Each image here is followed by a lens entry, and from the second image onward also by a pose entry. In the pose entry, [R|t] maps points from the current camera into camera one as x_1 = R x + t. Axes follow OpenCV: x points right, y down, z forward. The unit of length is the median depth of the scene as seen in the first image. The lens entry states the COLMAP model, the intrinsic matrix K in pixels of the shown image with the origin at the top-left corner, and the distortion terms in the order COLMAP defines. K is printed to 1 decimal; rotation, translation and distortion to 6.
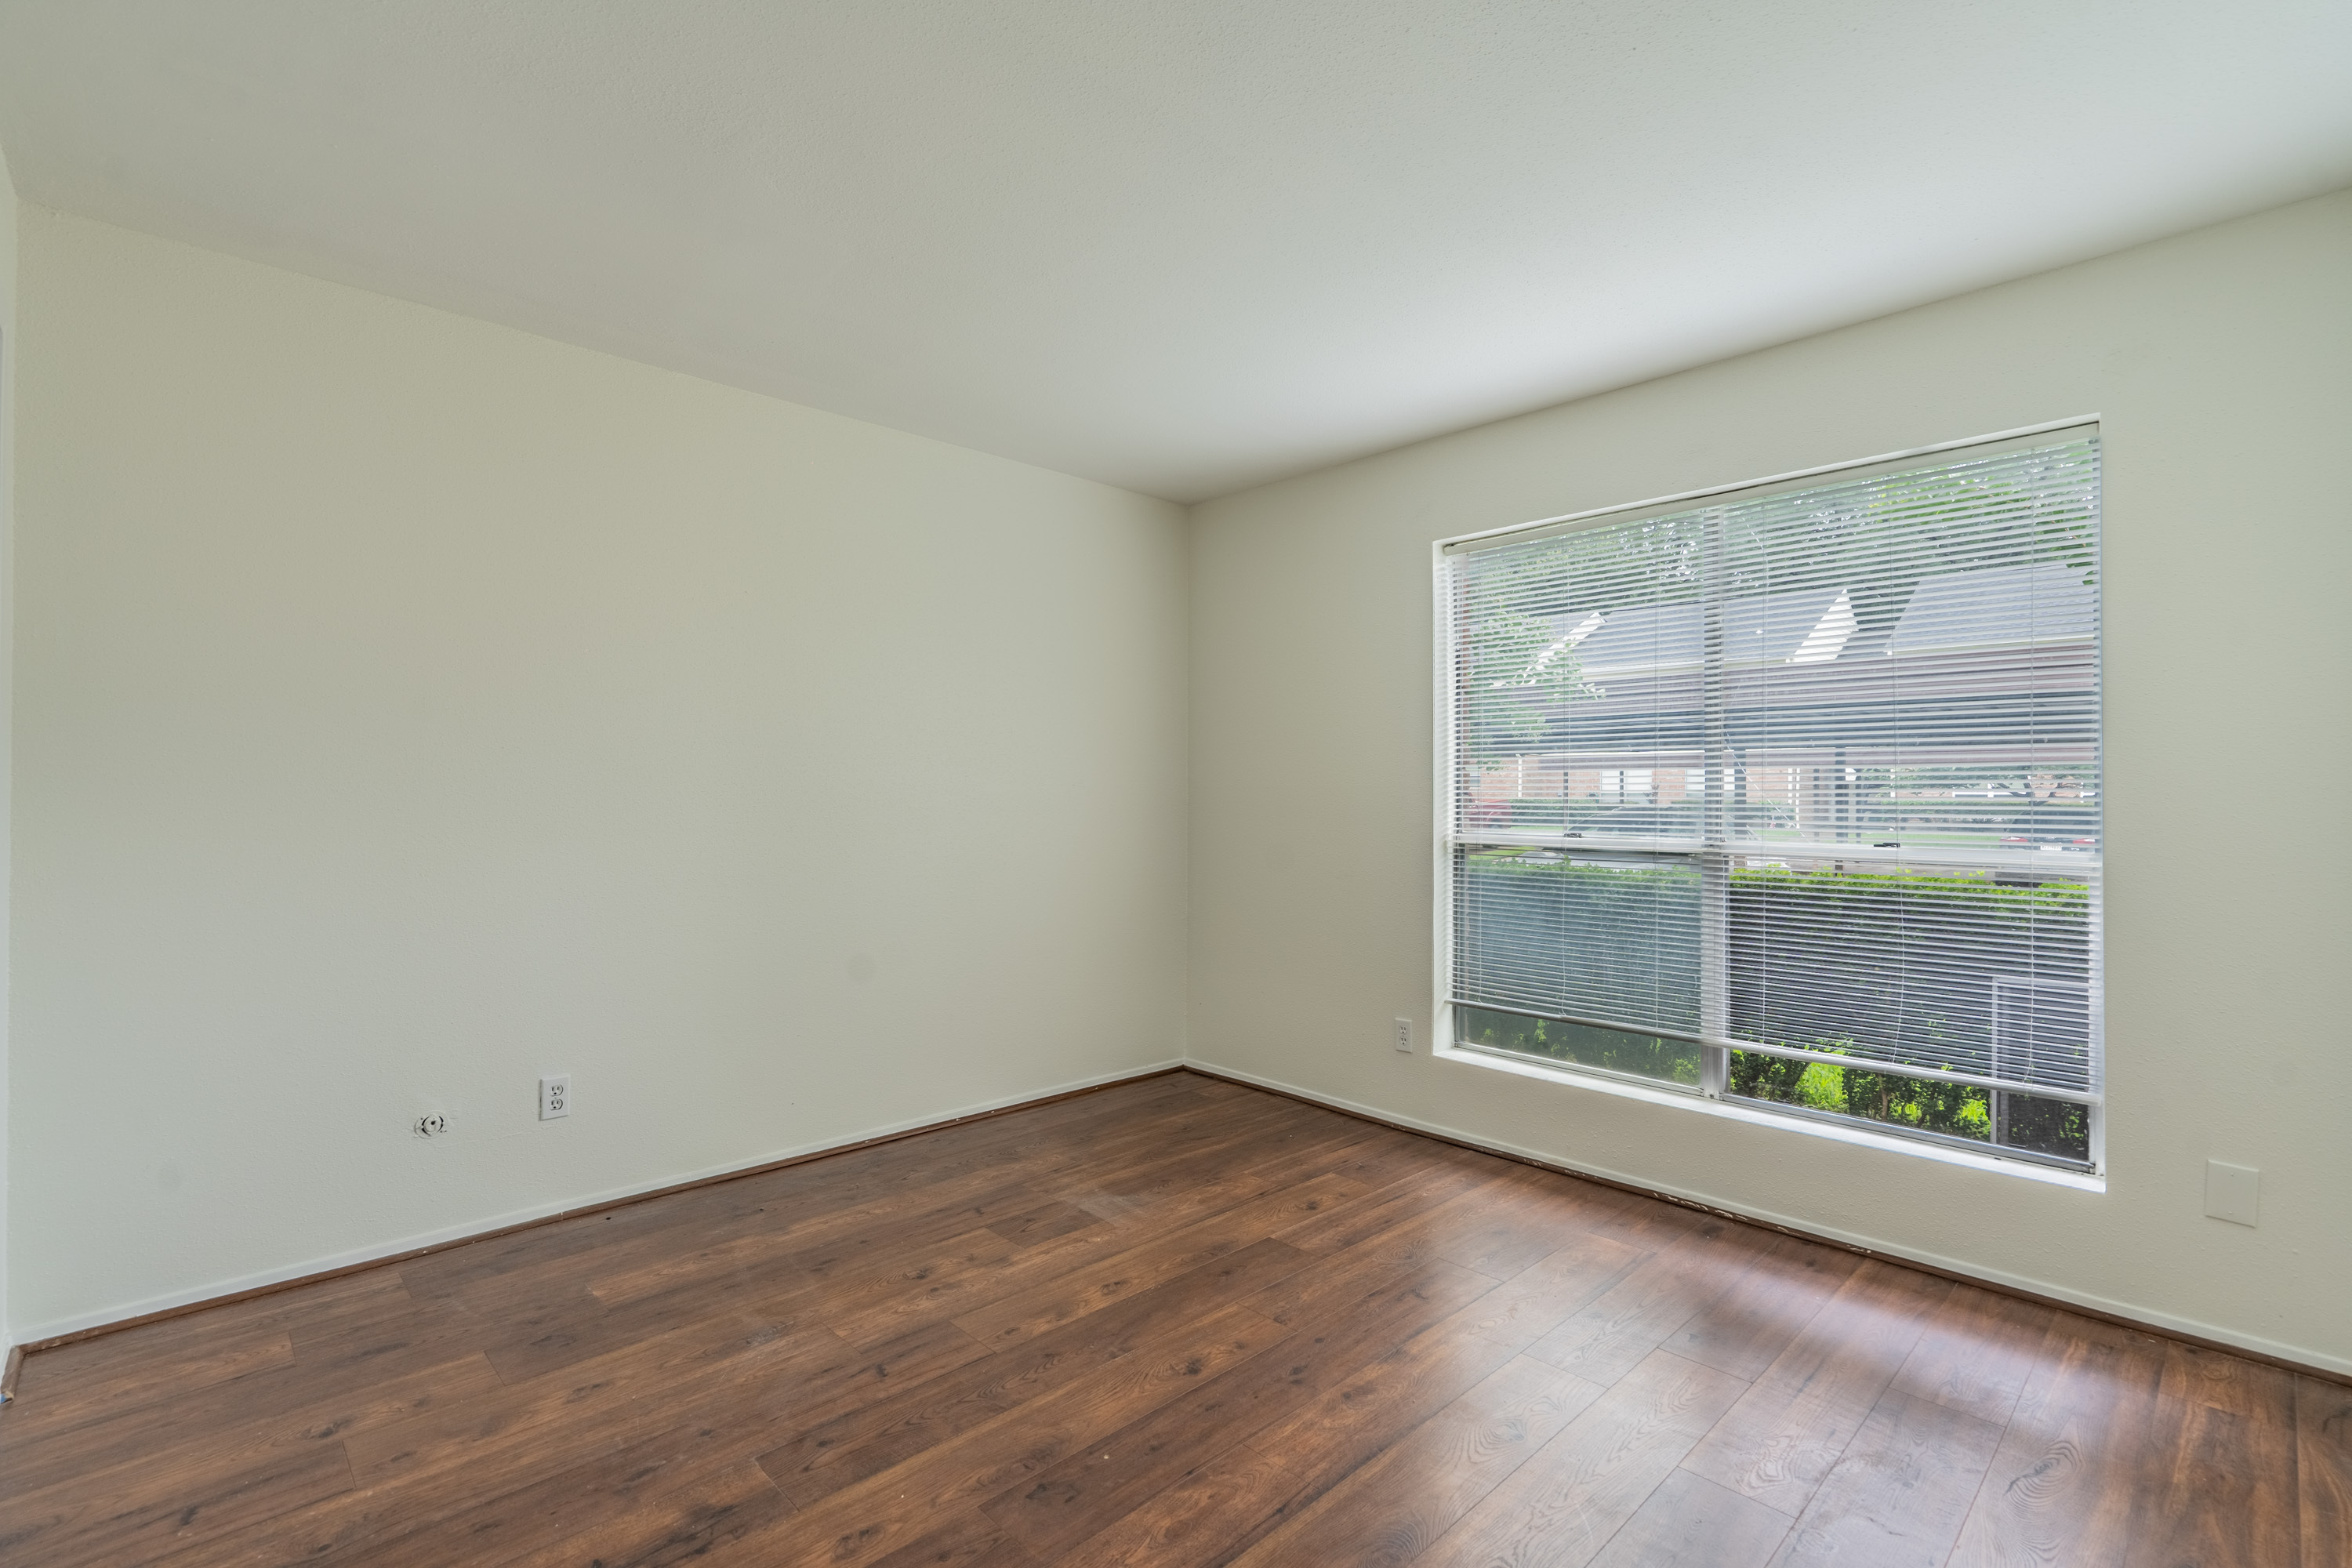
lens RADIAL K [[1063.3, 0, 1181.1], [0, 1063.3, 781.5], [0, 0, 1]] dist [0.001194, 0.000518]
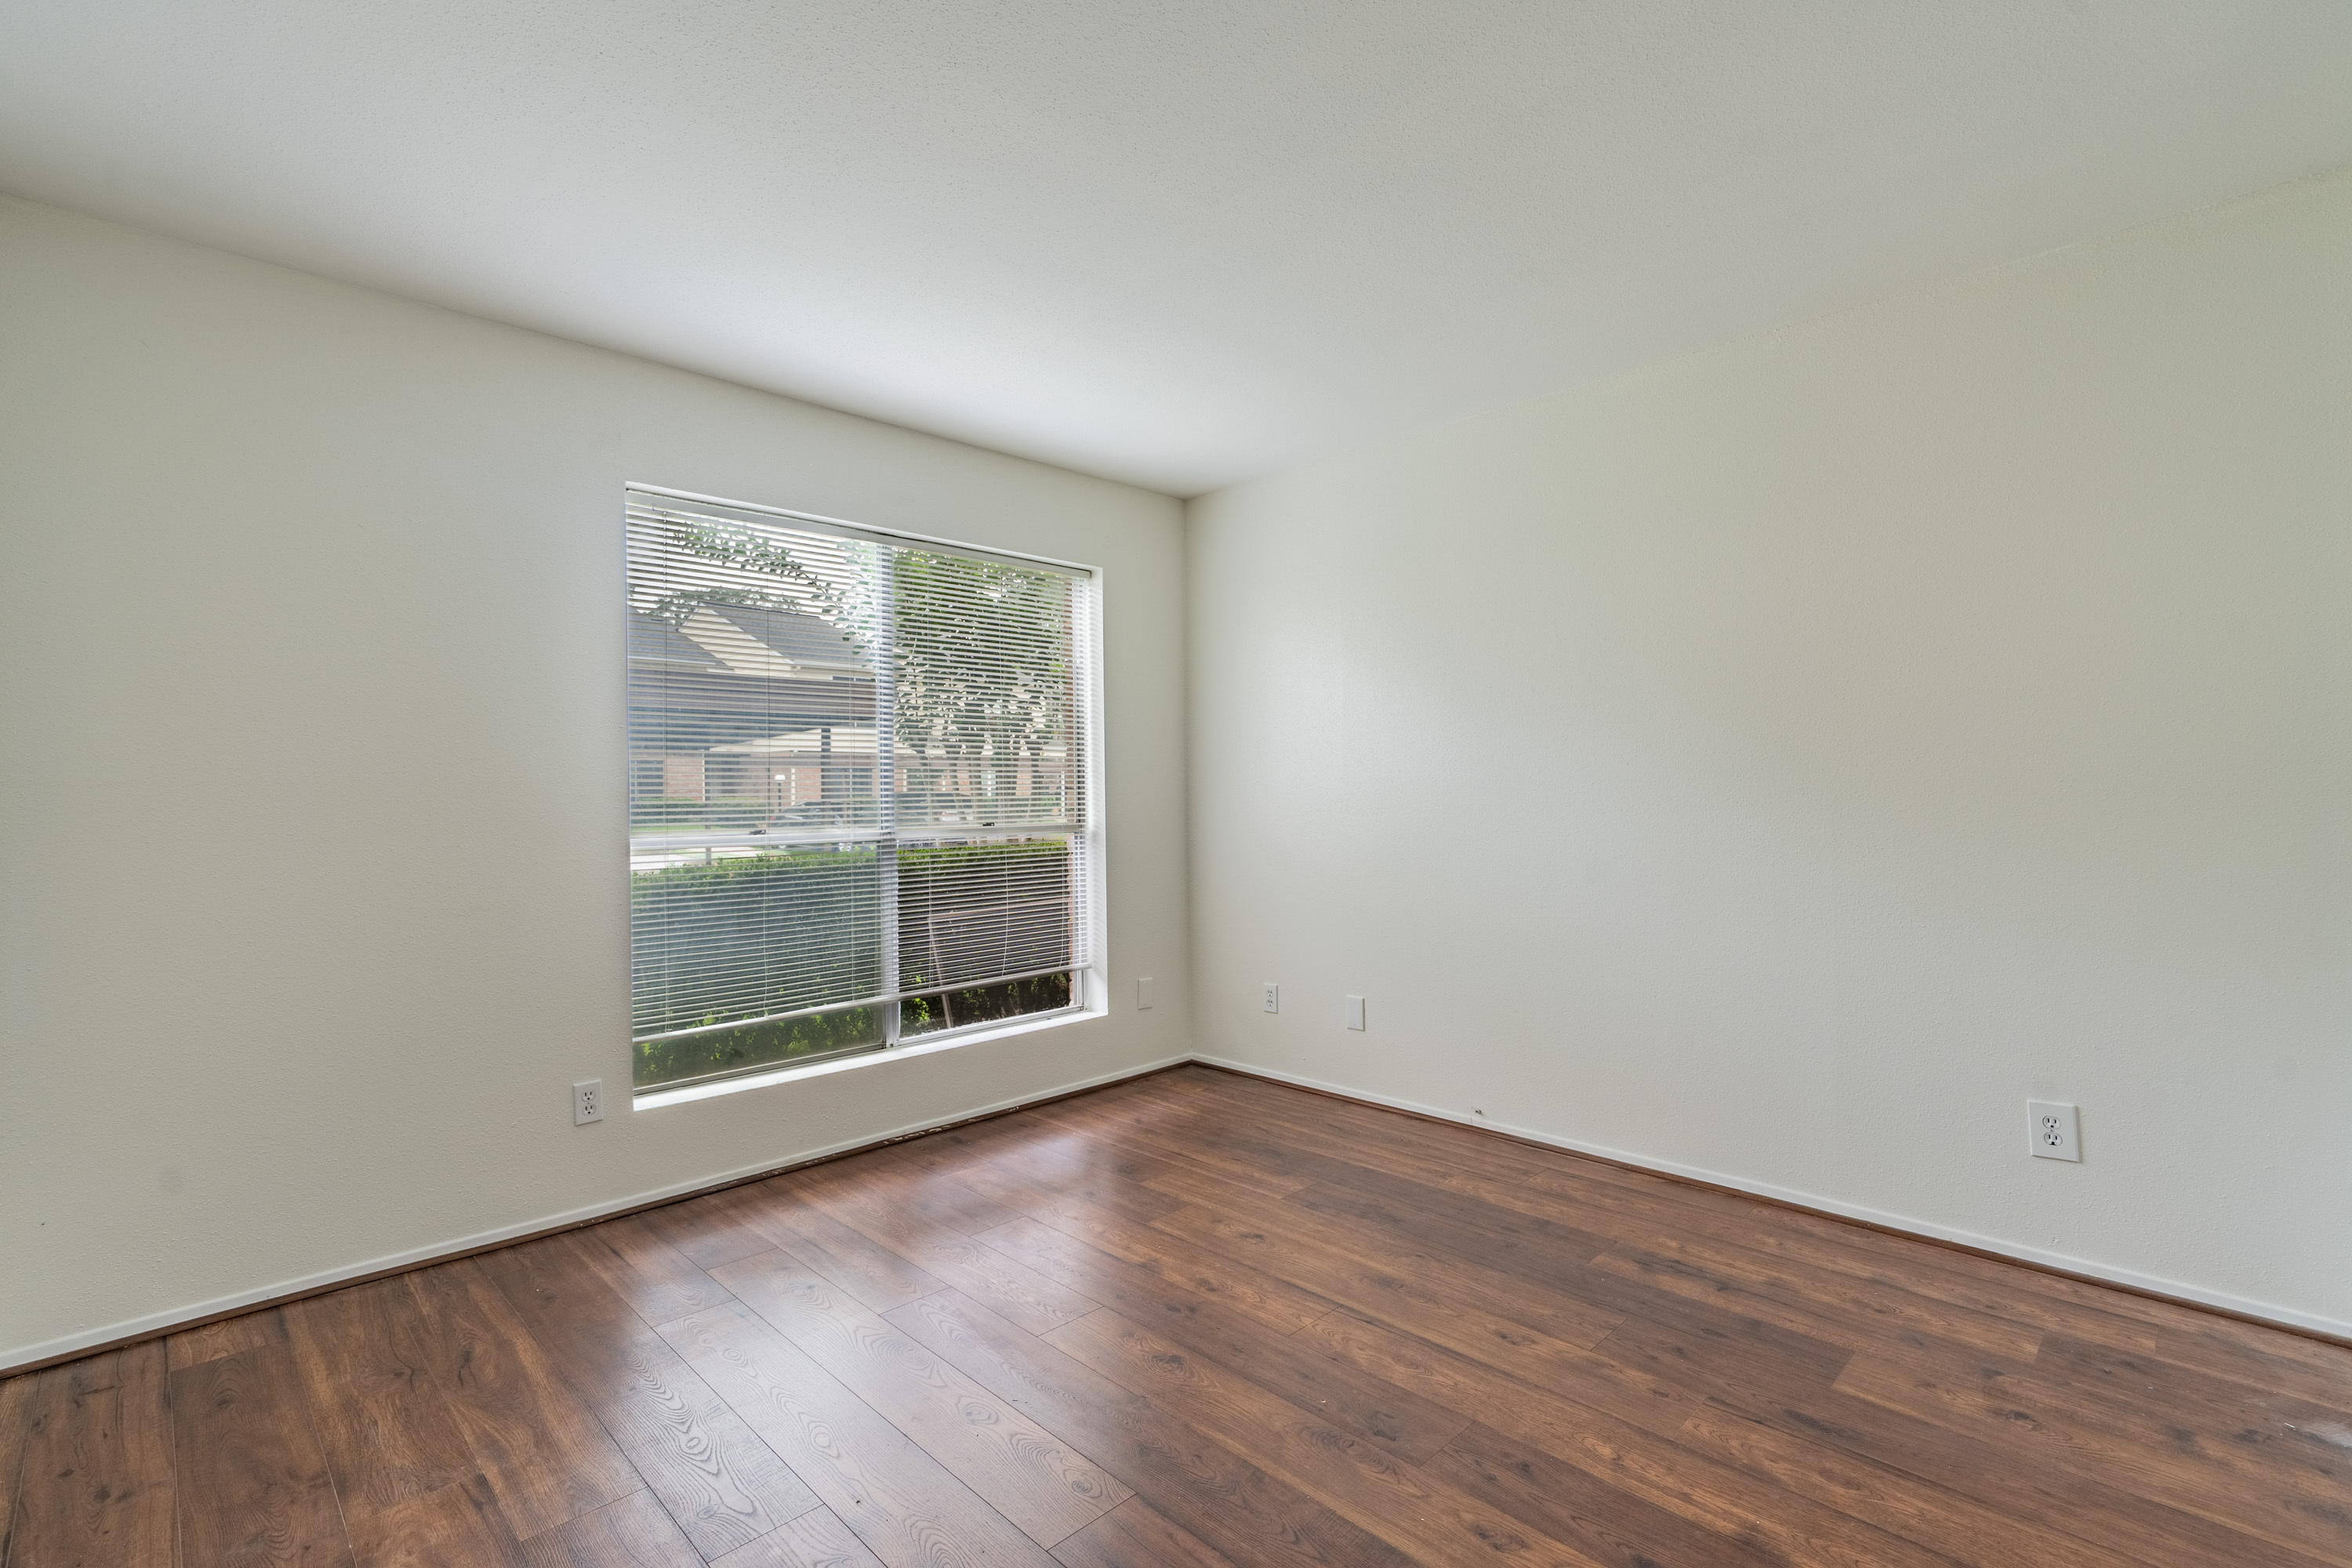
lens RADIAL K [[1063.3, 0, 1181.1], [0, 1063.3, 781.5], [0, 0, 1]] dist [0.001194, 0.000518]
pose [[-0.009671, 0.005528, 0.999938, -0.882150], [-0.001709, 0.999983, -0.005545, 0.012436], [-0.999952, -0.001762, -0.009662, 0.889982]]
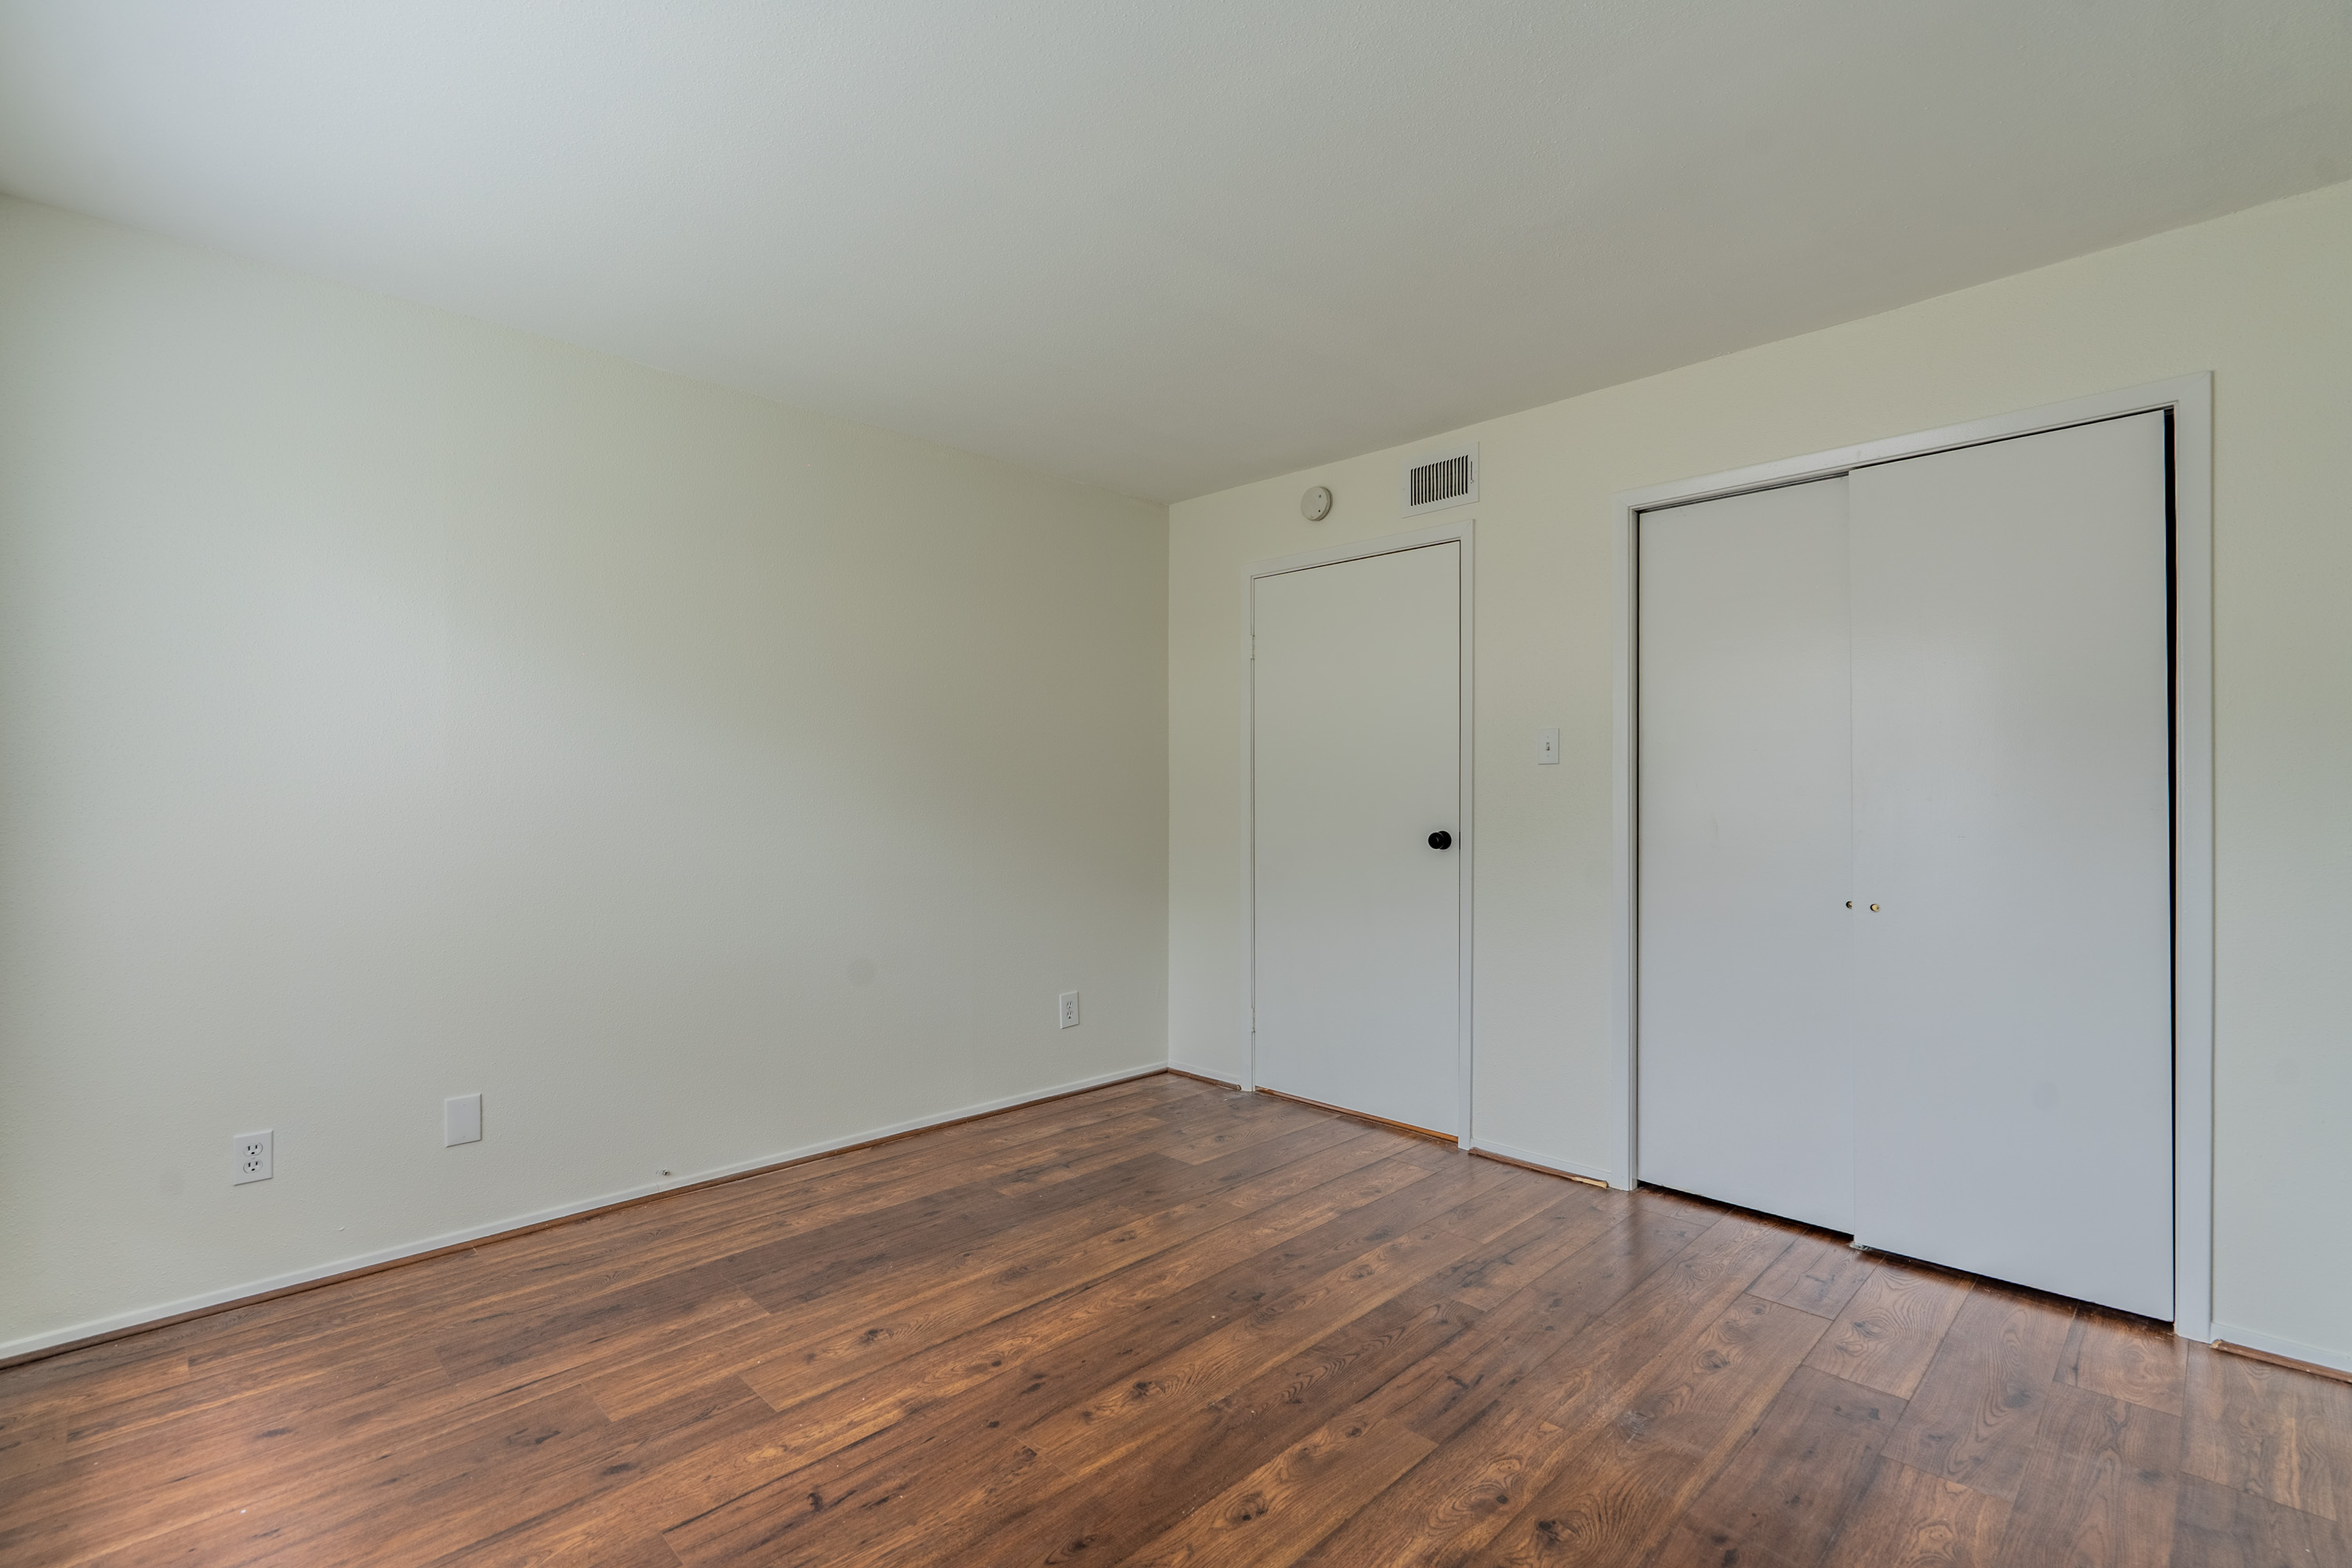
lens RADIAL K [[1062.4, 0, 1176.1], [0, 1062.4, 808.6], [0, 0, 1]] dist [-0.000475, 0.000413]
pose [[-0.999911, -0.003813, -0.012762, -0.005425], [-0.003769, 0.999987, -0.003478, 0.024462], [0.012775, -0.003430, -0.999913, 1.750547]]
